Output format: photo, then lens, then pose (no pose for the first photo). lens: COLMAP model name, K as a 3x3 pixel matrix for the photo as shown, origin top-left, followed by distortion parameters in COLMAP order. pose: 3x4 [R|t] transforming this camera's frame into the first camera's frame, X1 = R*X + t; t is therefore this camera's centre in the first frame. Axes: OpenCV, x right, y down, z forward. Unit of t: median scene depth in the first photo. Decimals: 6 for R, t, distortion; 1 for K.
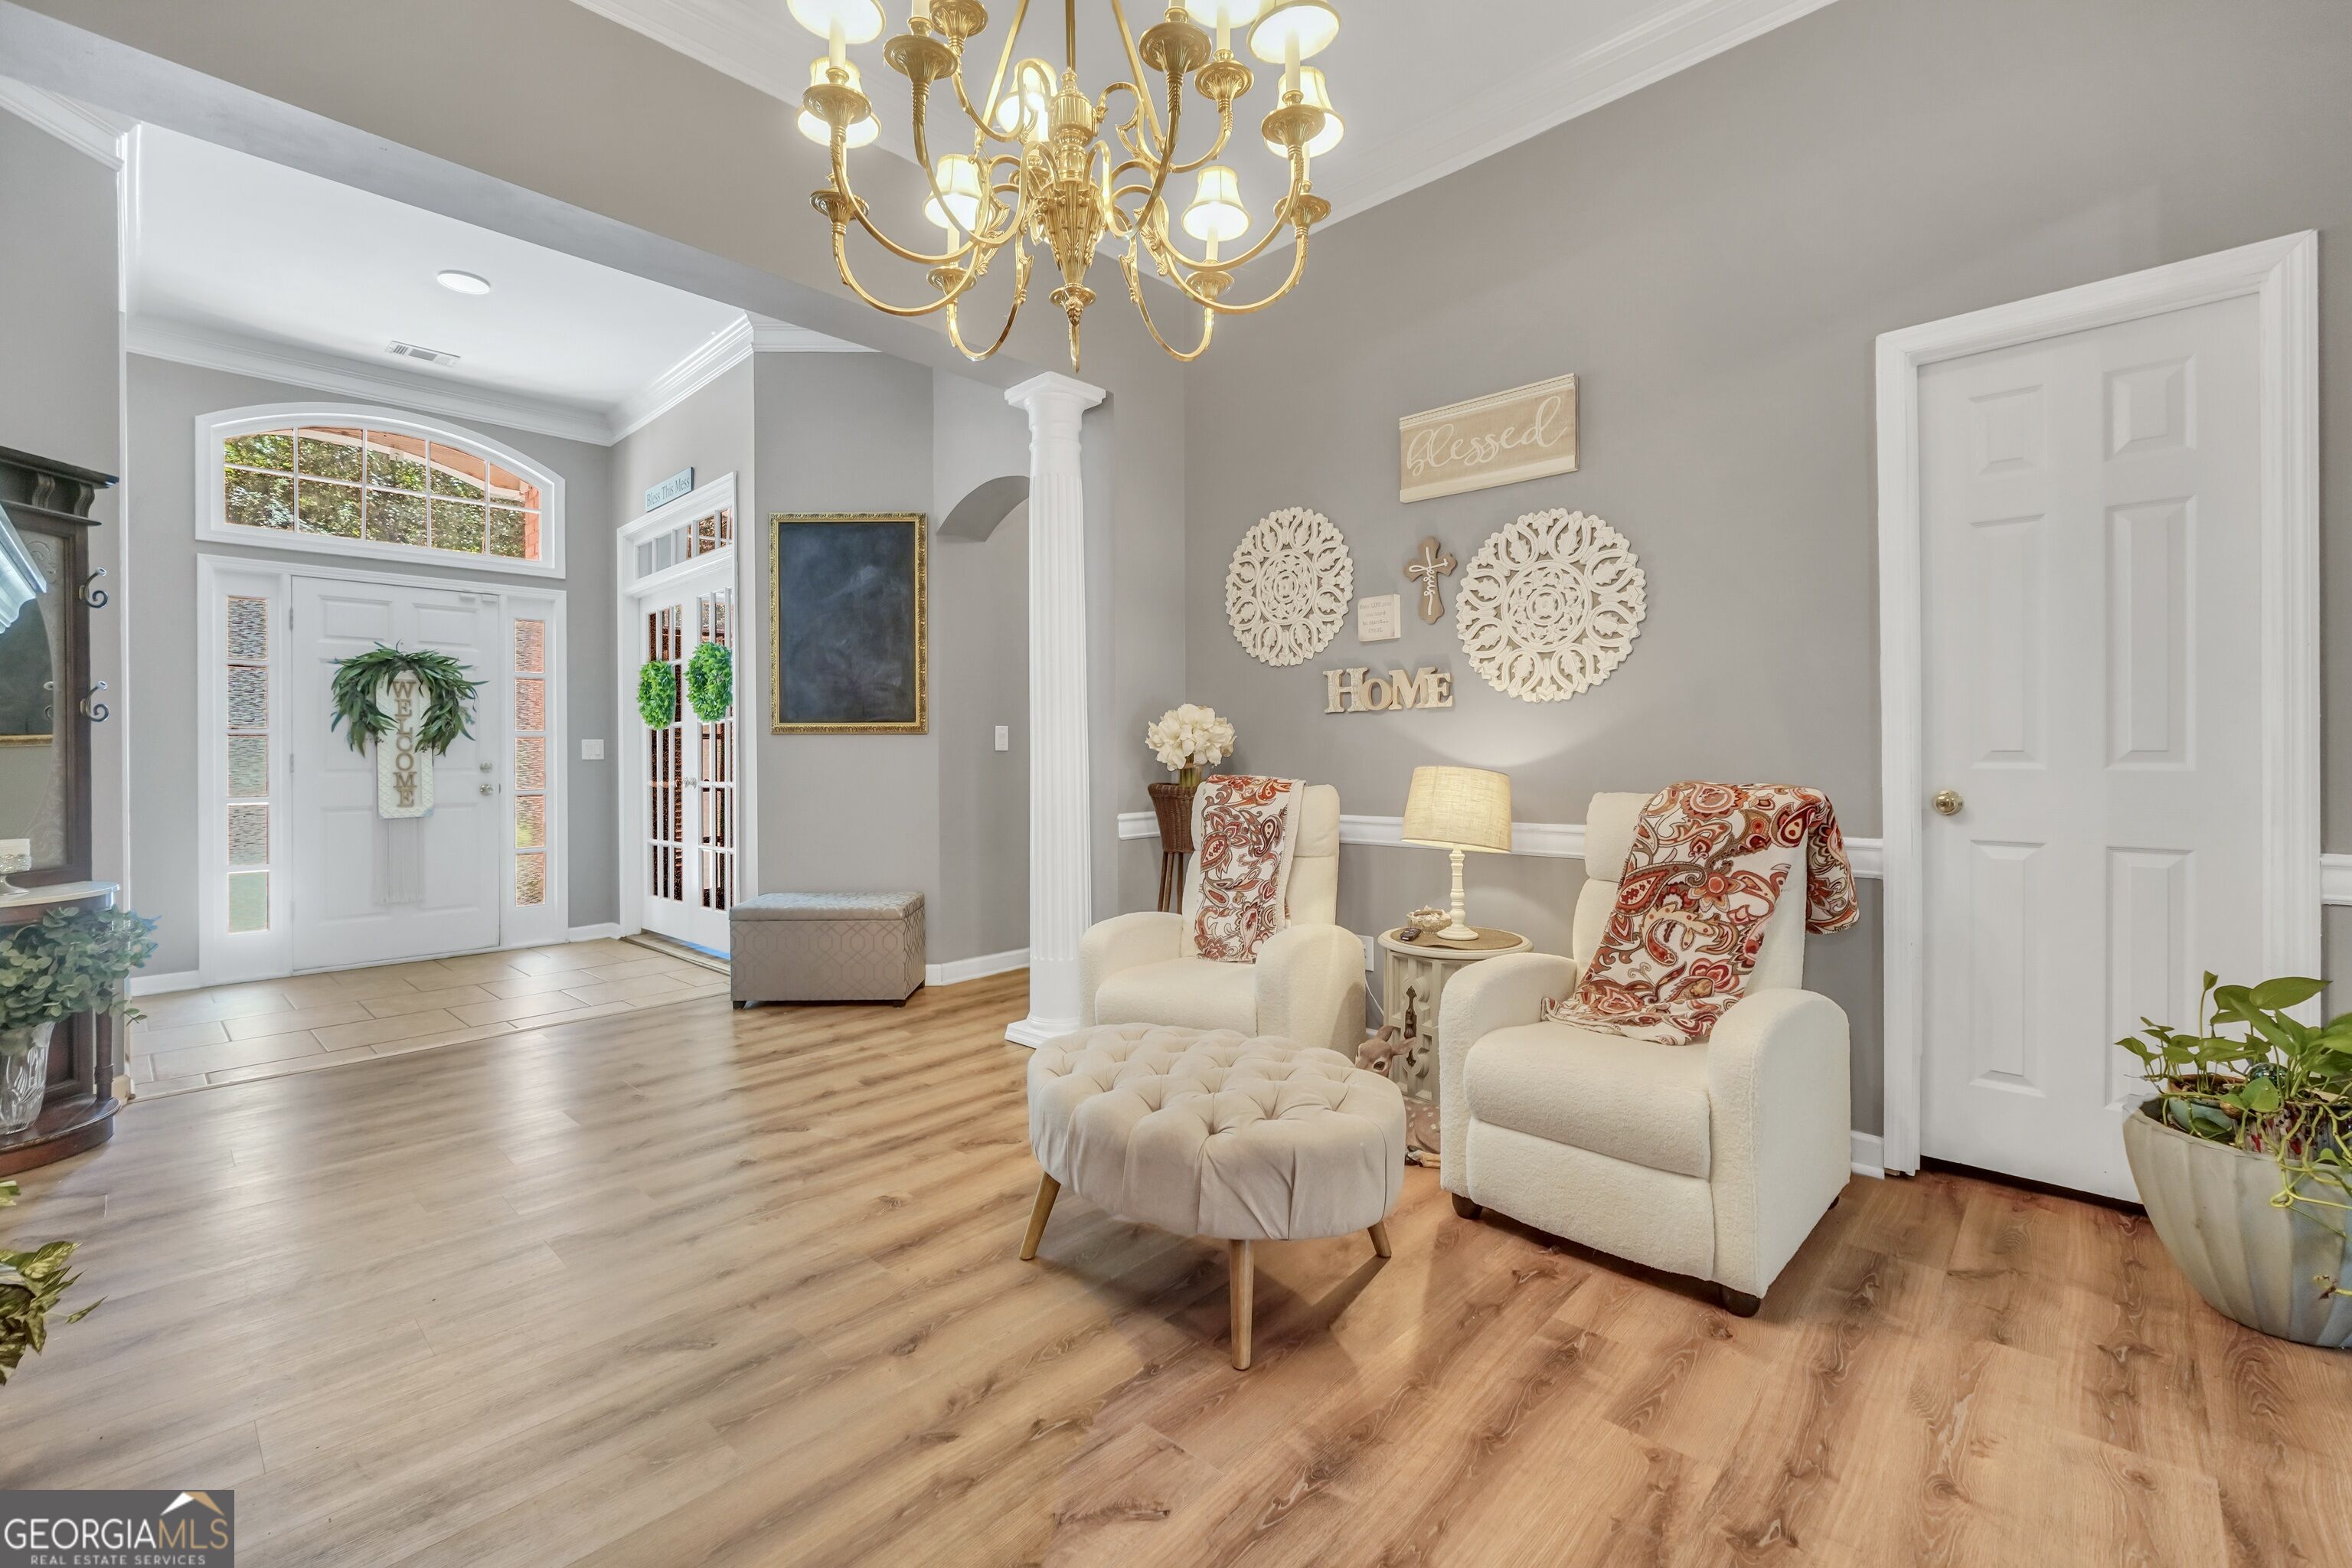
lens RADIAL K [[1011.9, 0, 1179.2], [0, 1011.9, 745.8], [0, 0, 1]] dist [-0.016417, 0.007827]
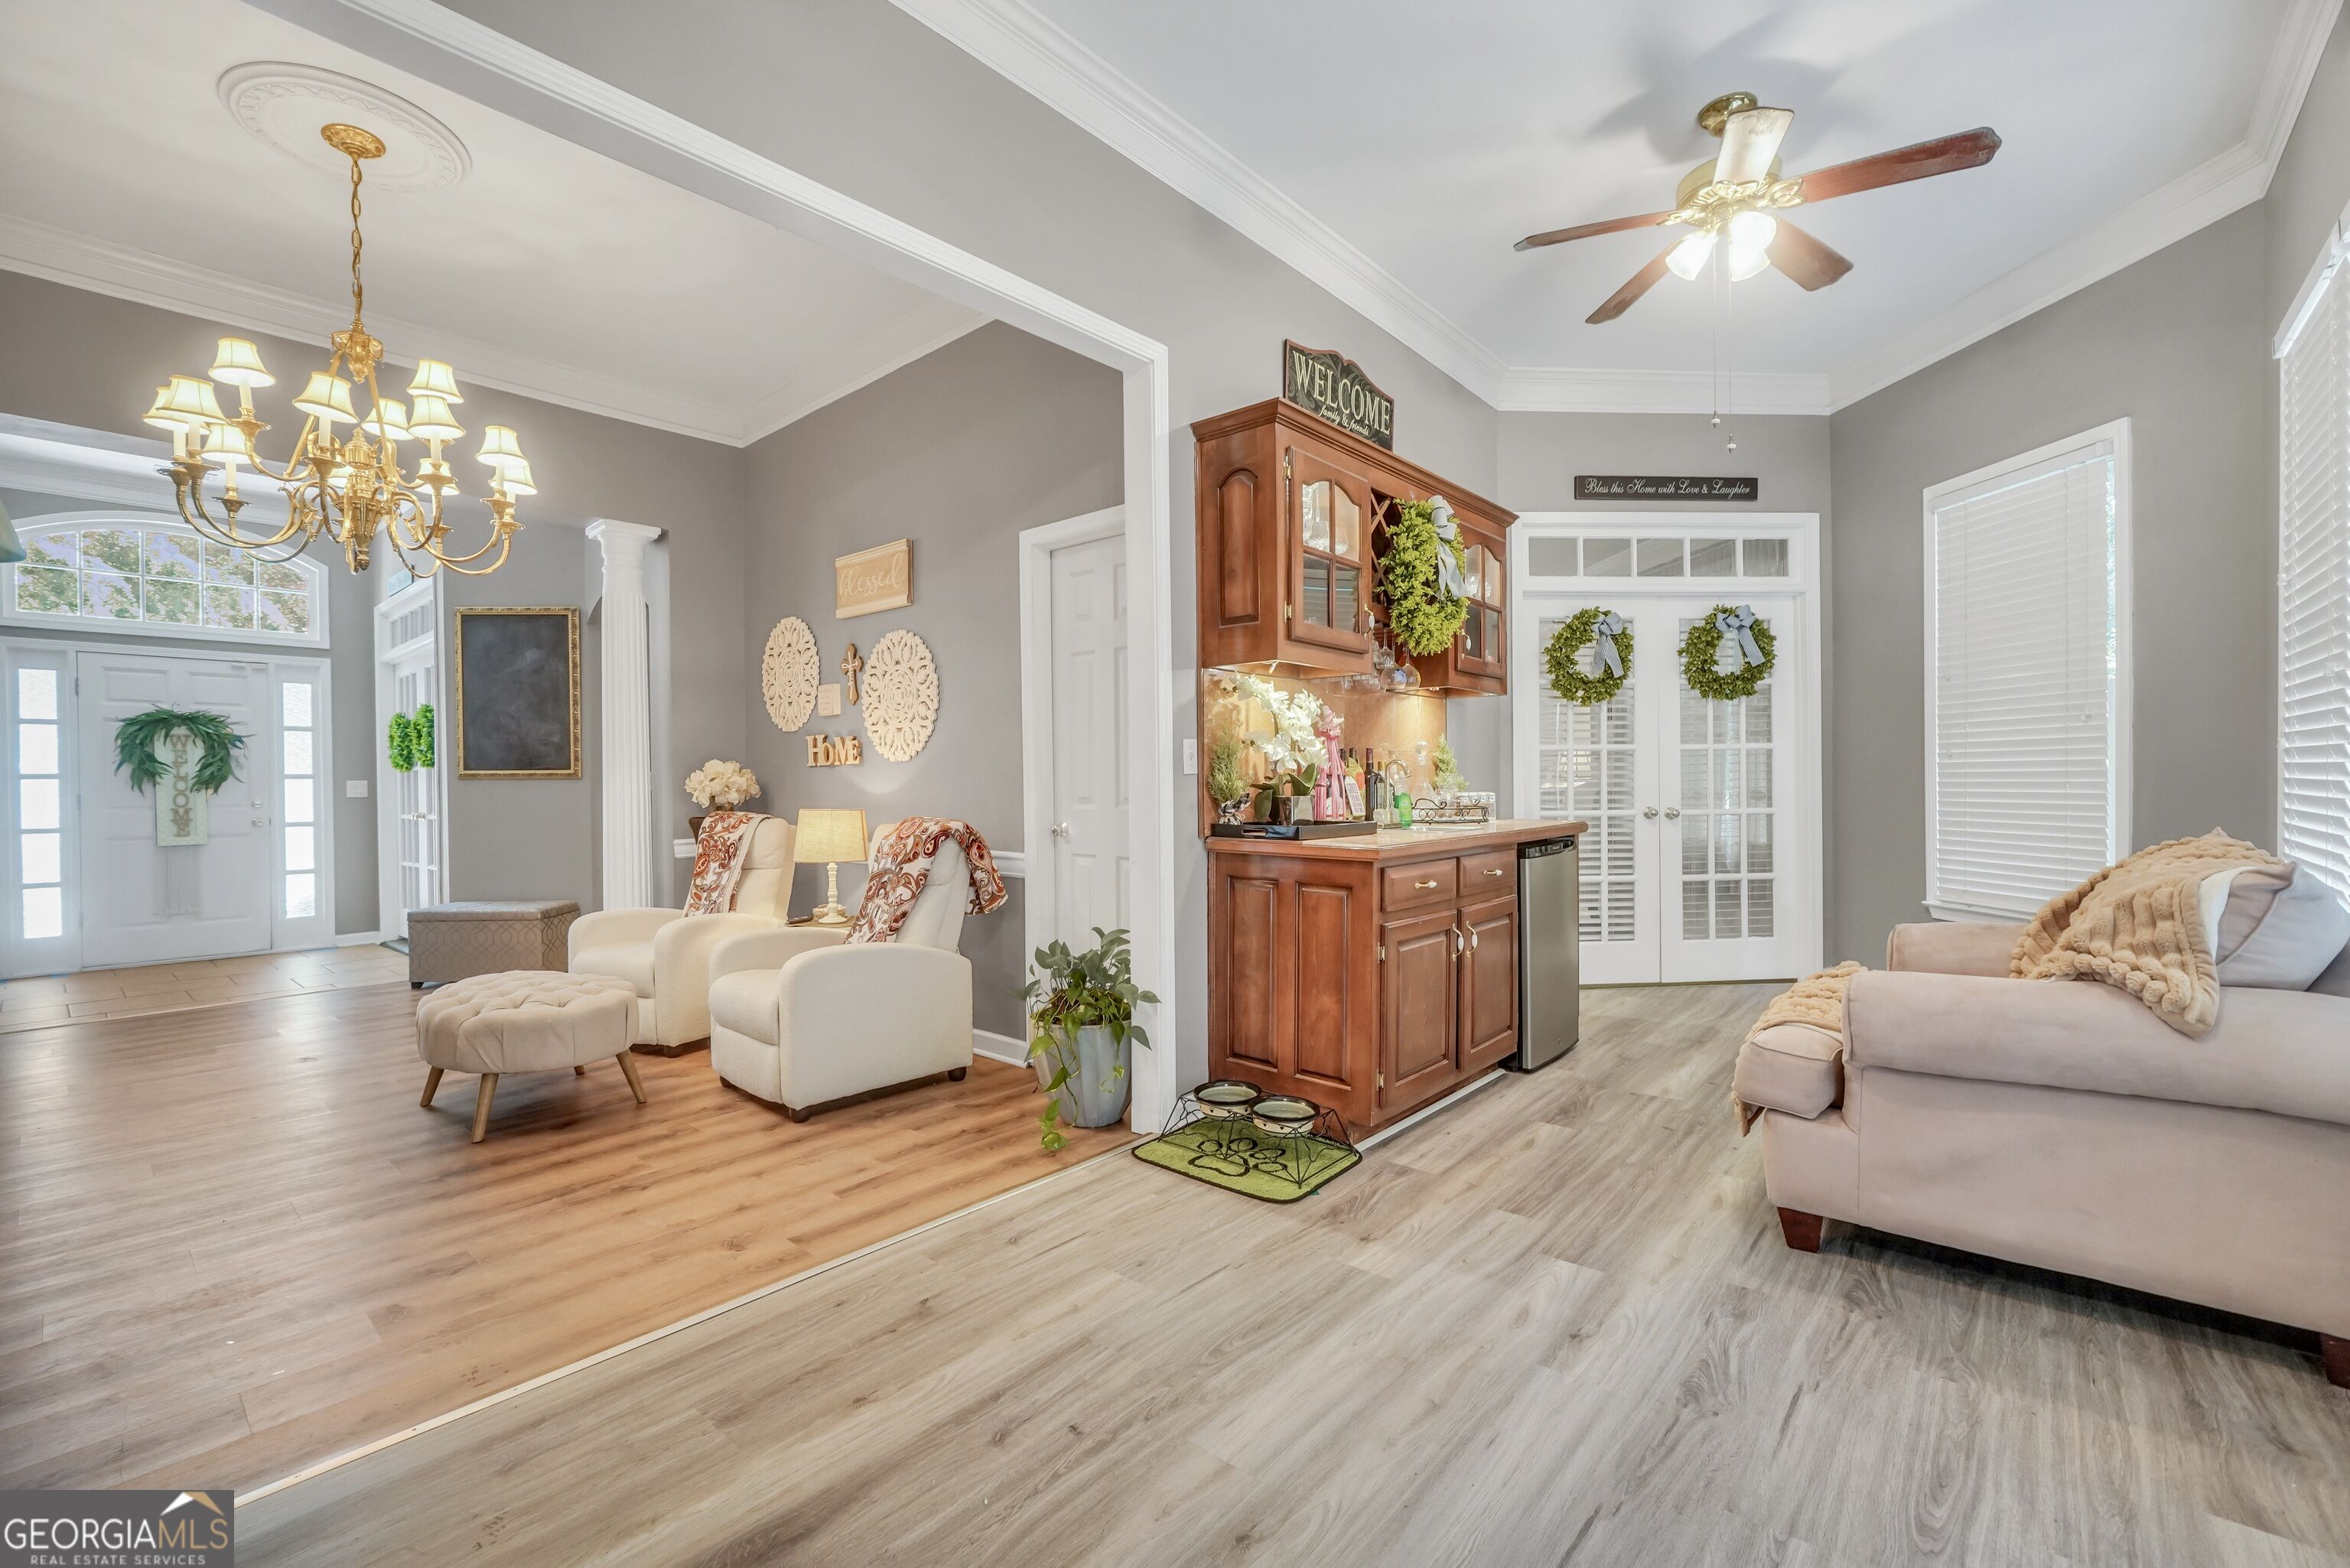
lens RADIAL K [[995.9, 0, 1166.2], [0, 995.9, 789.1], [0, 0, 1]] dist [-0.018305, 0.007786]
pose [[0.999257, -0.001405, 0.038513, 0.687015], [0.000882, 0.999907, 0.013595, -0.023119], [-0.038528, -0.013551, 0.999166, -0.451593]]
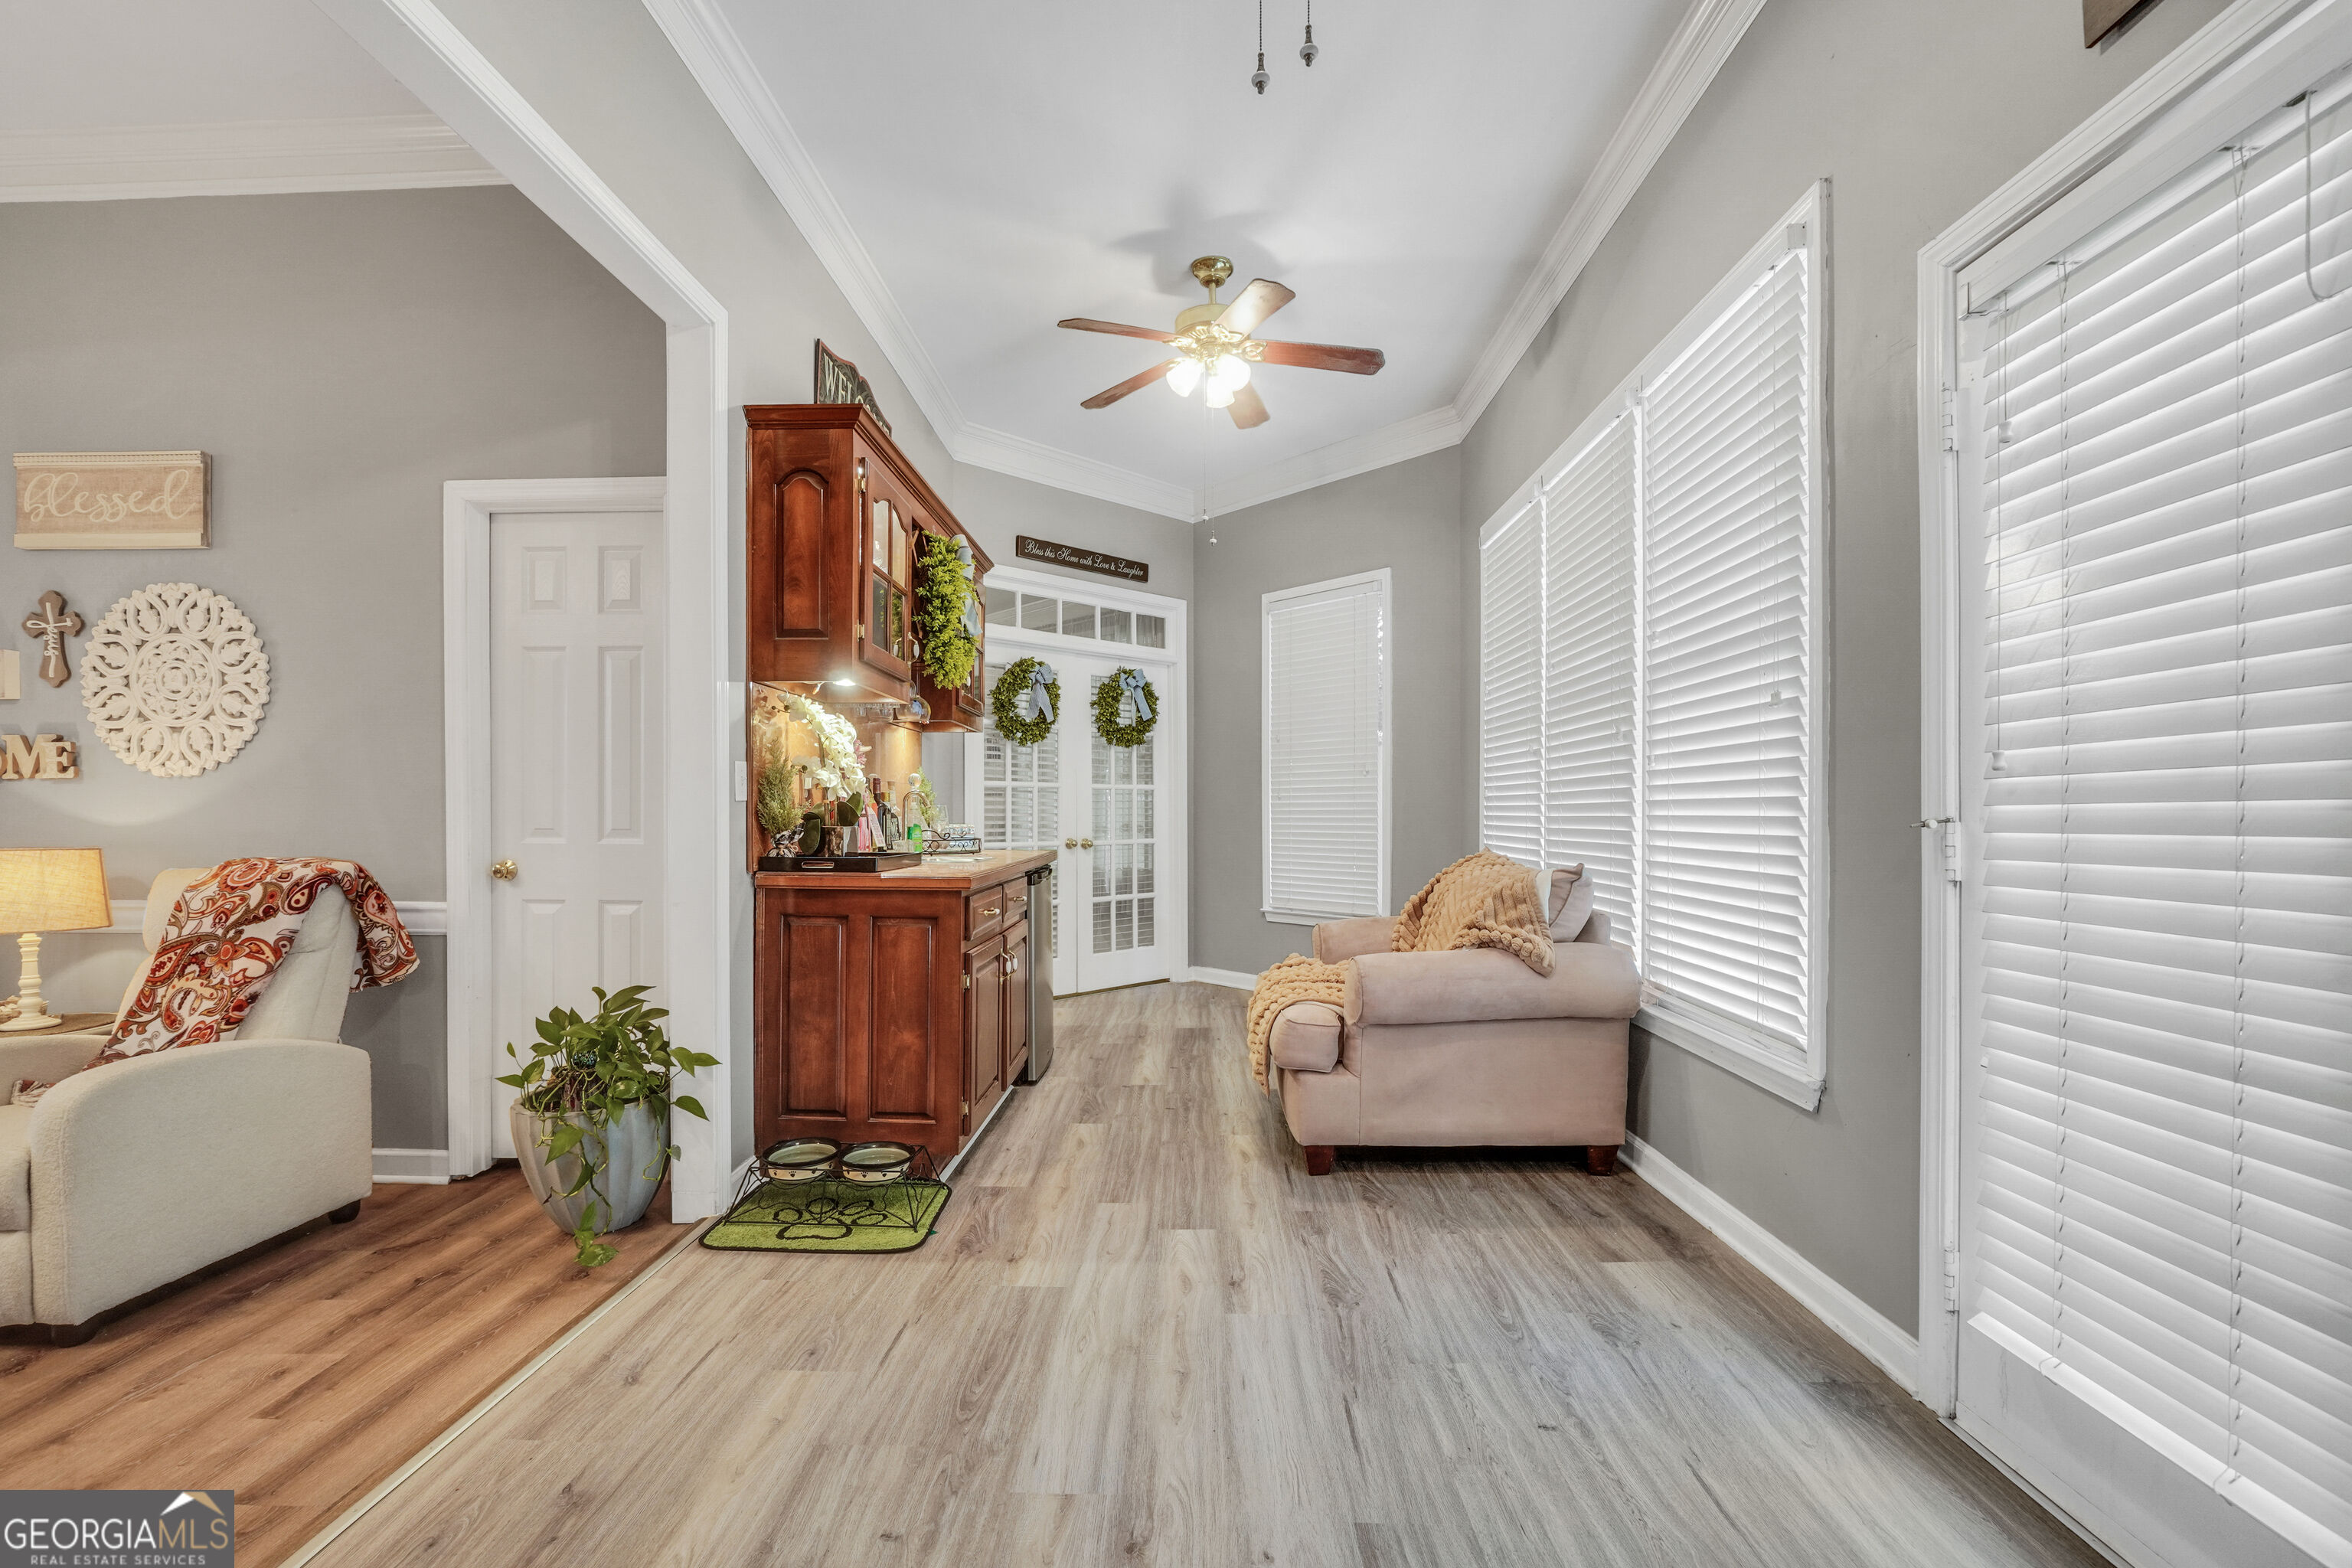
lens RADIAL K [[995.5, 0, 1167.5], [0, 995.5, 816.6], [0, 0, 1]] dist [-0.017363, 0.006373]
pose [[0.750083, 0.006335, 0.661314, 0.449770], [-0.009422, 0.999955, 0.001107, -0.015073], [-0.661277, -0.007061, 0.750108, -0.361197]]
